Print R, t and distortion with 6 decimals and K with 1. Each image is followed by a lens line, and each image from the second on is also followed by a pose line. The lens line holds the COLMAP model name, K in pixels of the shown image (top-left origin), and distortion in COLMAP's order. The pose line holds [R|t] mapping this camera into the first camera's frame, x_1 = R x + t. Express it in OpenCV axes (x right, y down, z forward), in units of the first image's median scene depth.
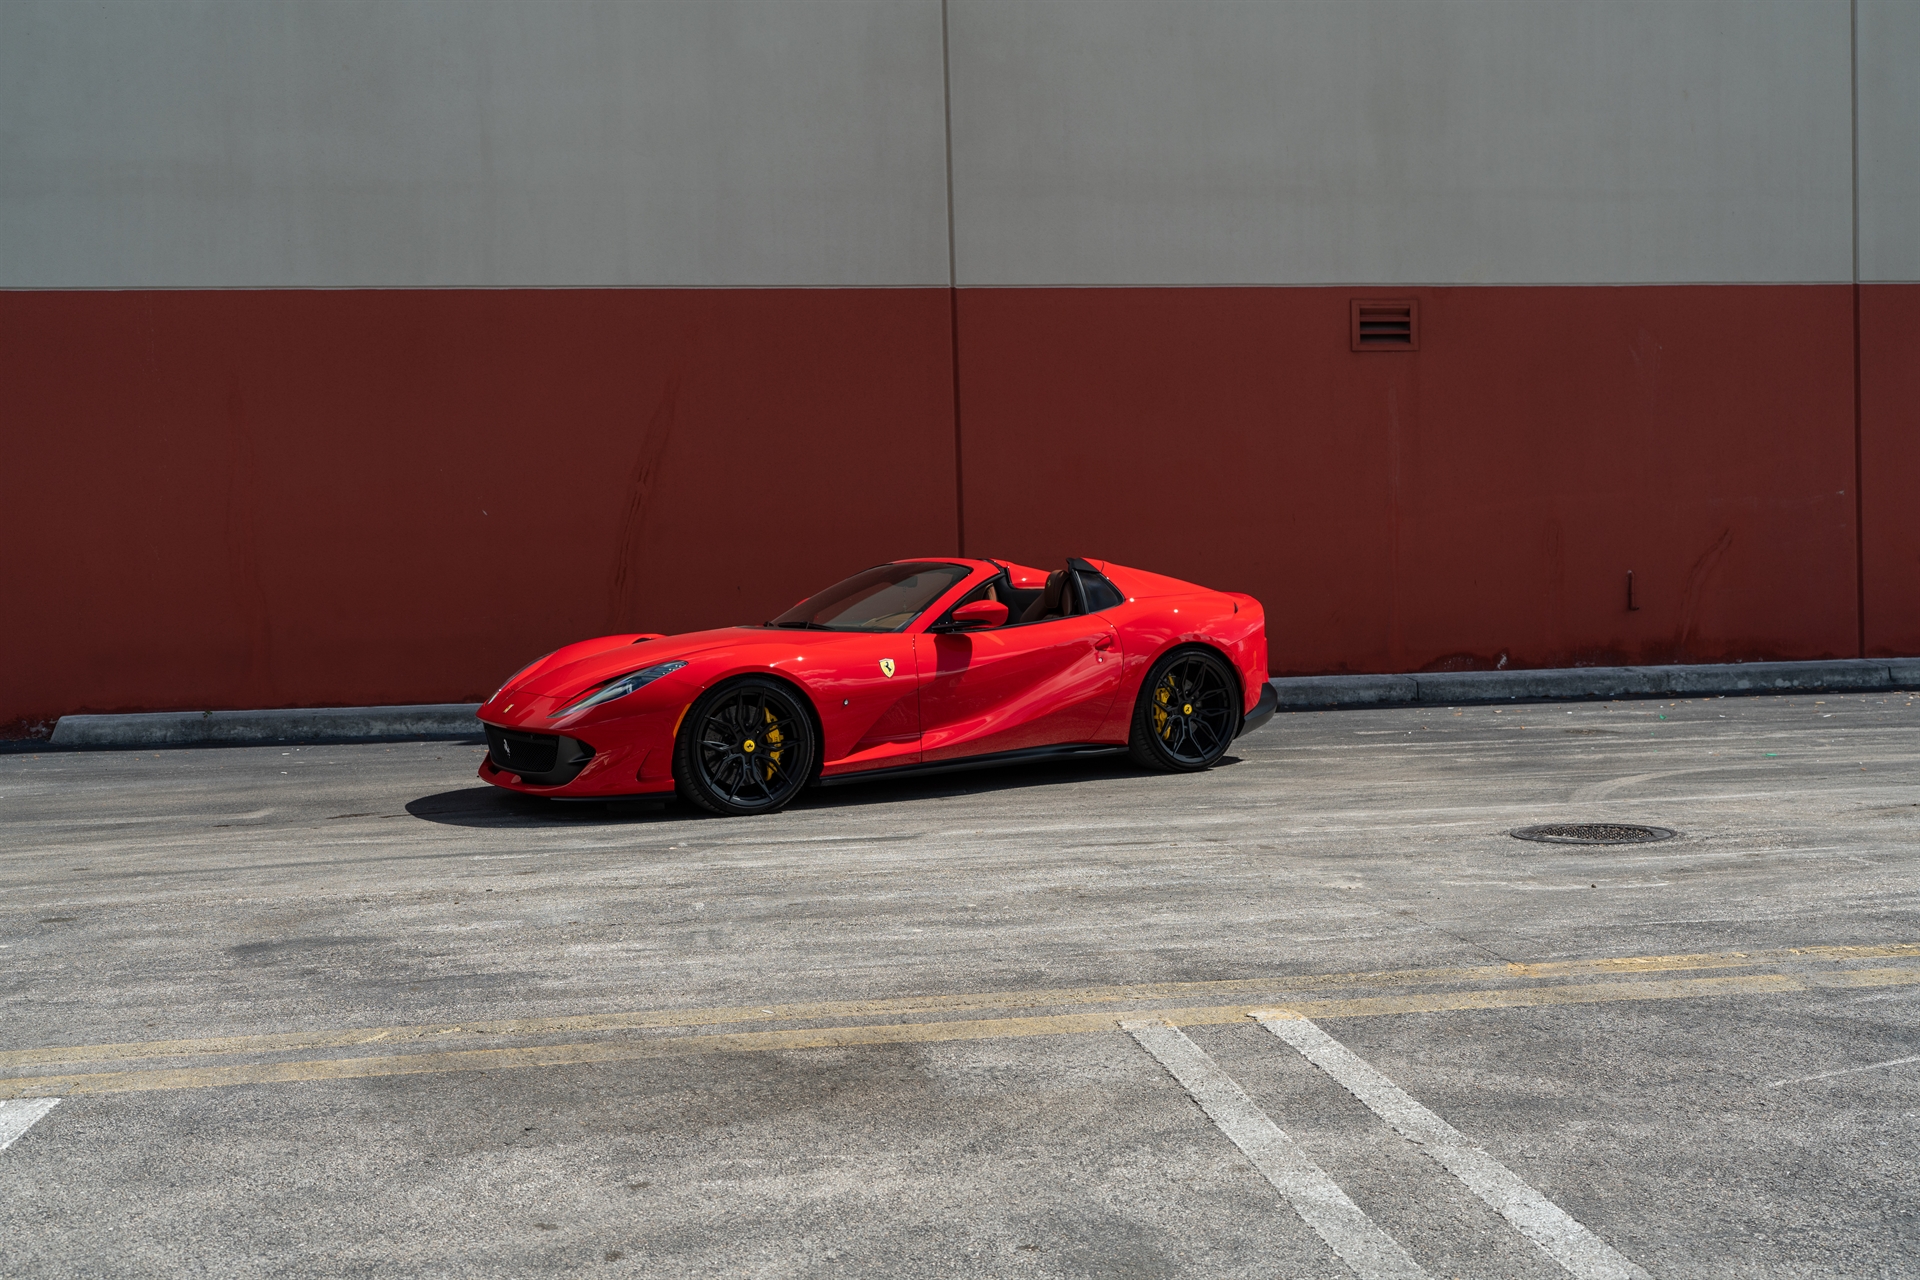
lens RADIAL K [[1860.8, 0, 961.4], [0, 1860.8, 641.6], [0, 0, 1]] dist [-0.010702, 0.000000]
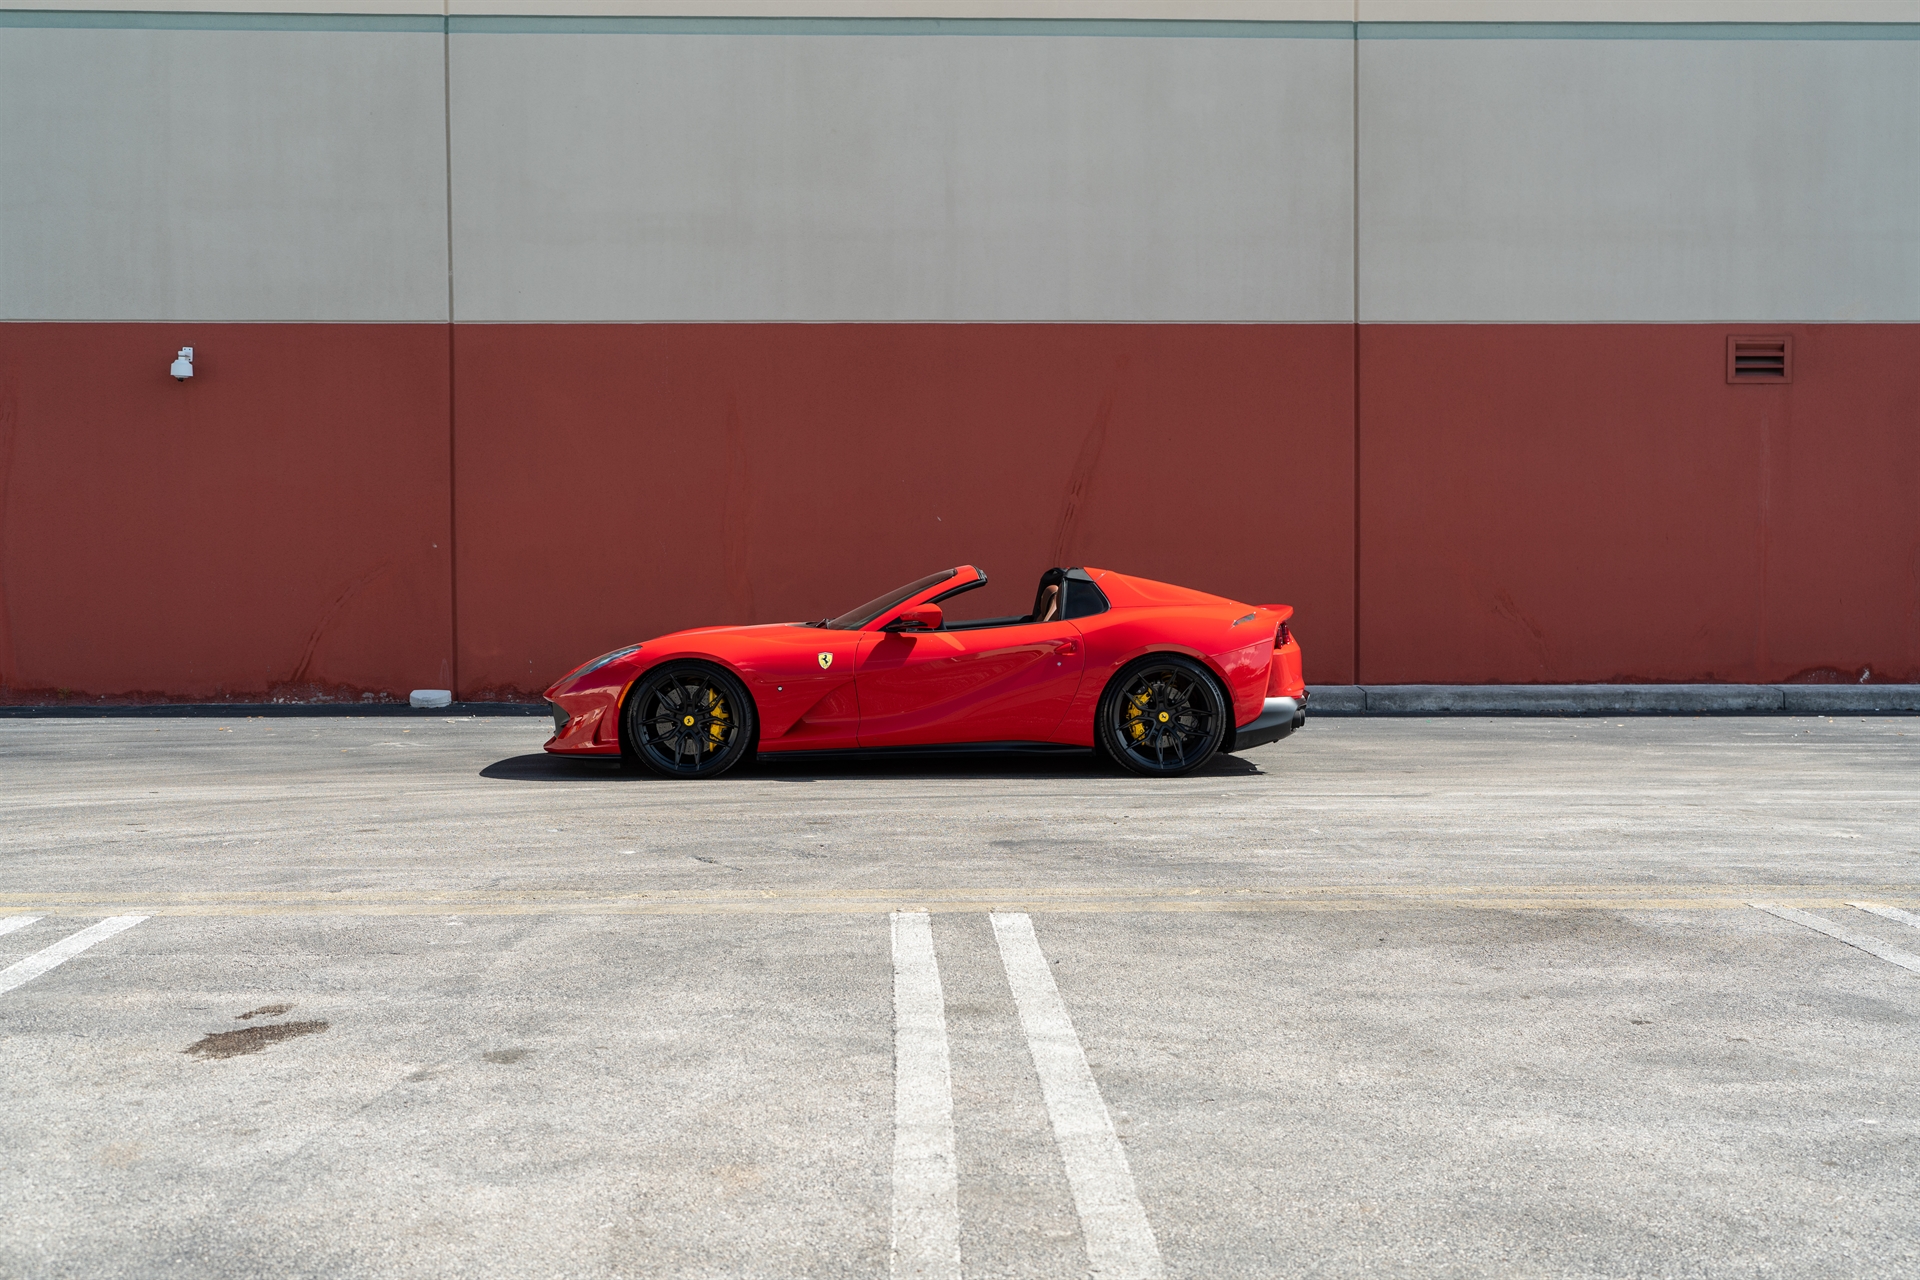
lens RADIAL K [[1860.8, 0, 958.7], [0, 1860.8, 634.7], [0, 0, 1]] dist [-0.010702, 0.000000]
pose [[0.991673, 0.025499, -0.126234, -0.092924], [-0.026686, 0.999614, -0.007719, 0.009568], [0.125988, 0.011023, 0.991970, -0.122483]]
